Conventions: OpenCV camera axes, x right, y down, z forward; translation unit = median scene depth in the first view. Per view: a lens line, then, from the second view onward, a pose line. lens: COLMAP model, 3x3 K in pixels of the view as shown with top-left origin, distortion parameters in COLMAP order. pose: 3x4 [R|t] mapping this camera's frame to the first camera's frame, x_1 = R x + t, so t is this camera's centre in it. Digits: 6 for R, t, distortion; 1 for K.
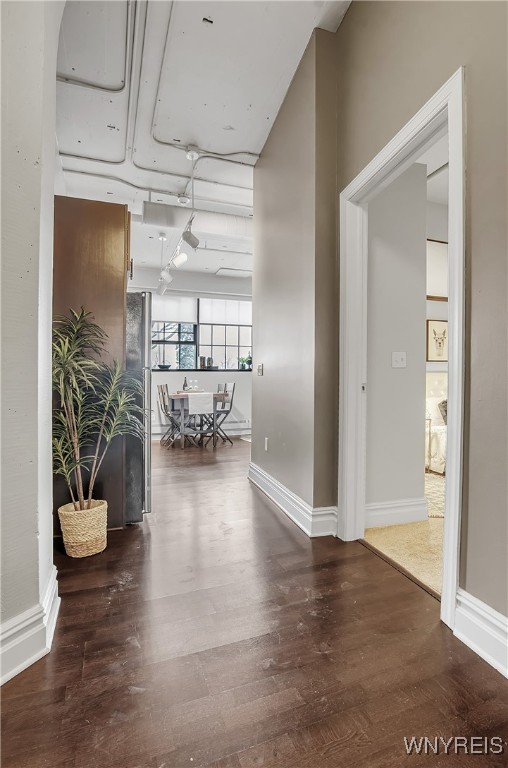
lens RADIAL K [[373.3, 0, 242.0], [0, 373.3, 364.3], [0, 0, 1]] dist [-0.030282, 0.003593]
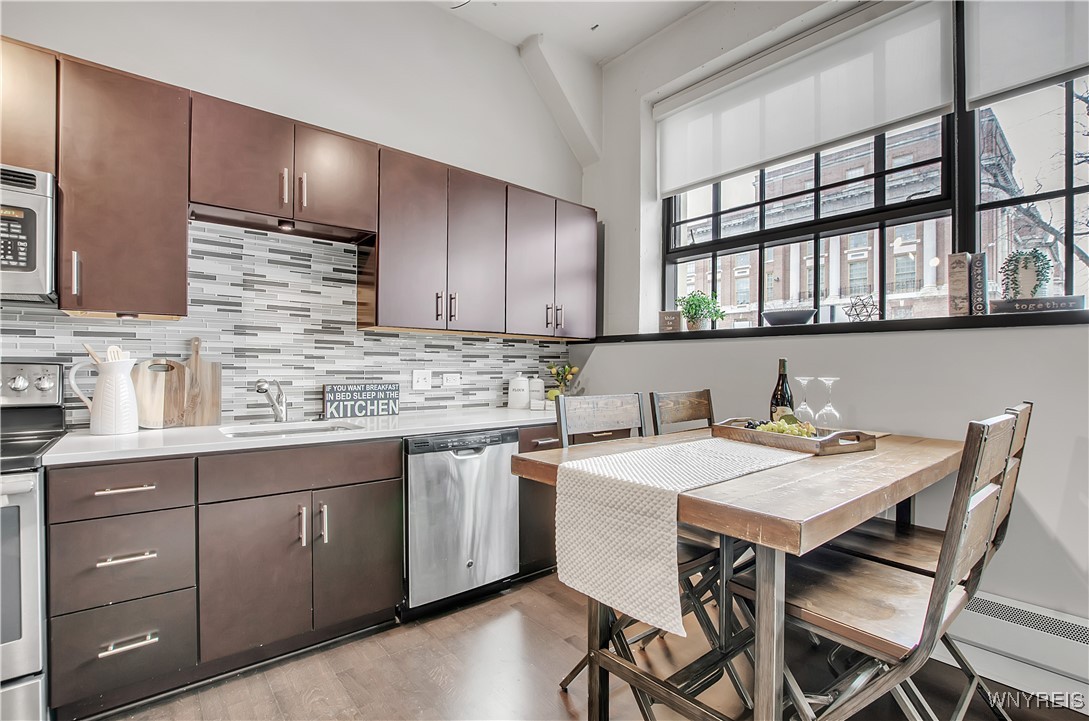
lens RADIAL K [[494.0, 0, 554.8], [0, 494.0, 367.3], [0, 0, 1]] dist [-0.033319, 0.004779]
pose [[0.360506, 0.019154, -0.932560, 0.067925], [0.057000, 0.997468, 0.042522, 0.019181], [0.931014, -0.068486, 0.358501, 0.823821]]
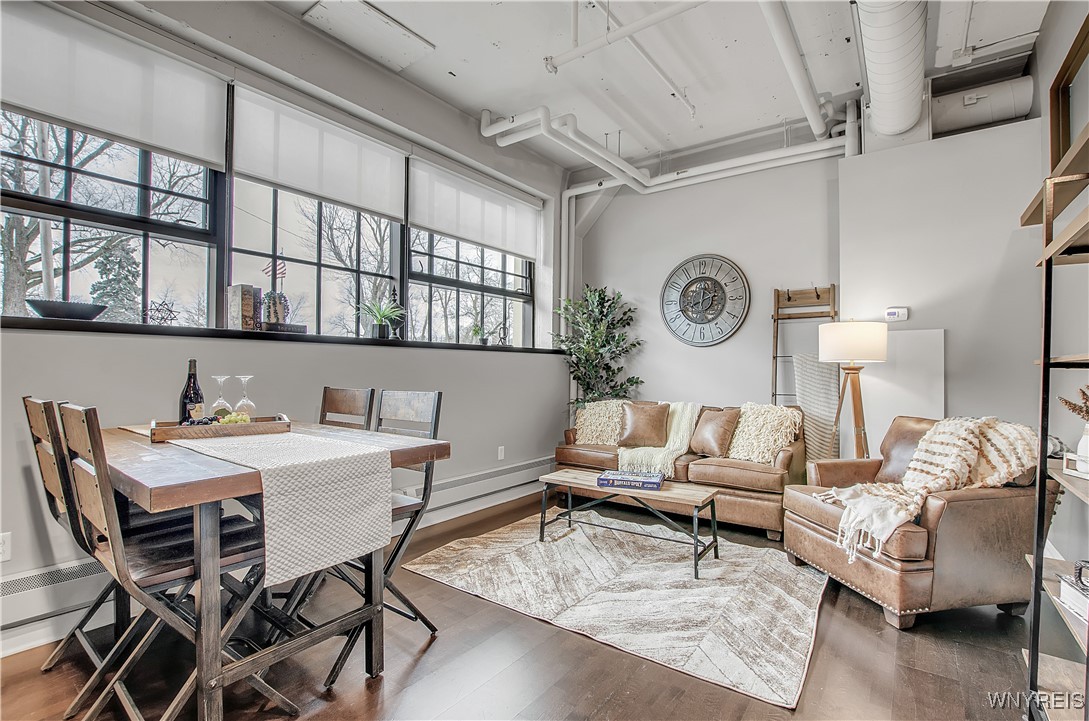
lens RADIAL K [[494.0, 0, 555.7], [0, 494.0, 367.9], [0, 0, 1]] dist [-0.033319, 0.004779]
pose [[0.819942, 0.021658, 0.572036, -0.147113], [-0.060129, 0.997015, 0.048440, 0.010242], [-0.569279, -0.074114, 0.818797, 0.661092]]
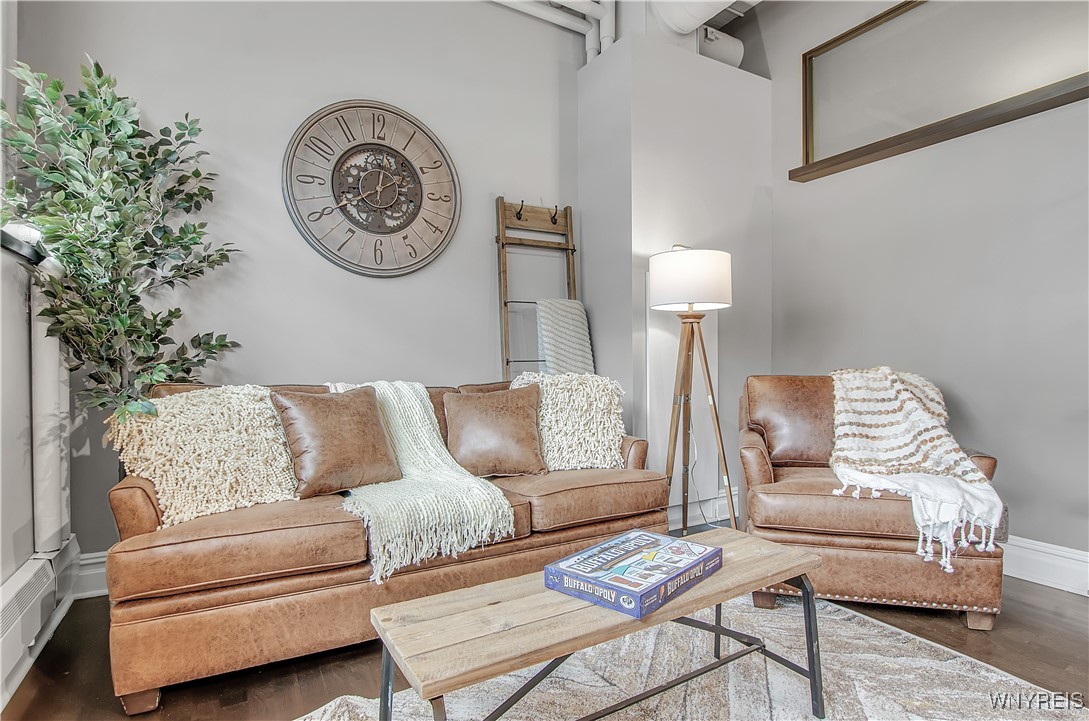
lens RADIAL K [[566.1, 0, 552.6], [0, 566.1, 366.2], [0, 0, 1]] dist [-0.020560, 0.001725]
pose [[-0.191762, -0.001879, 0.981440, -0.016864], [-0.068345, 0.997596, -0.011444, 0.065028], [-0.979059, -0.069271, -0.191429, 1.070890]]
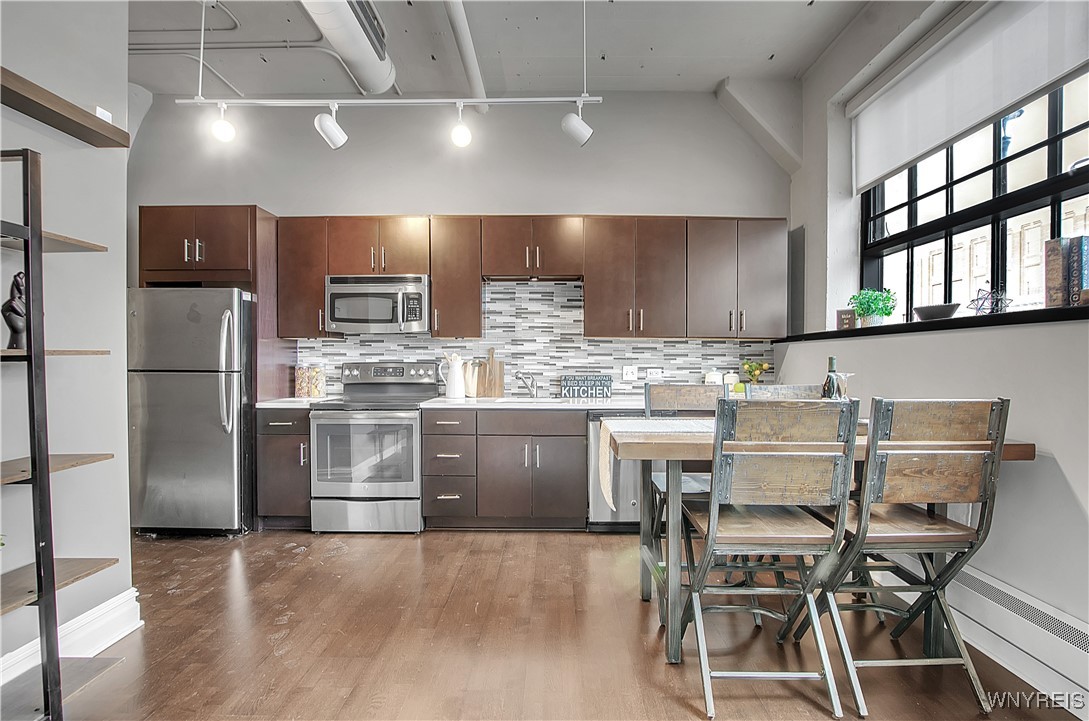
lens RADIAL K [[529.3, 0, 551.0], [0, 529.3, 364.9], [0, 0, 1]] dist [-0.030282, 0.003593]
pose [[-0.333866, 0.021443, -0.942377, 0.254554], [0.072746, 0.997346, -0.003079, 0.027220], [0.939809, -0.069582, -0.334540, 0.997931]]
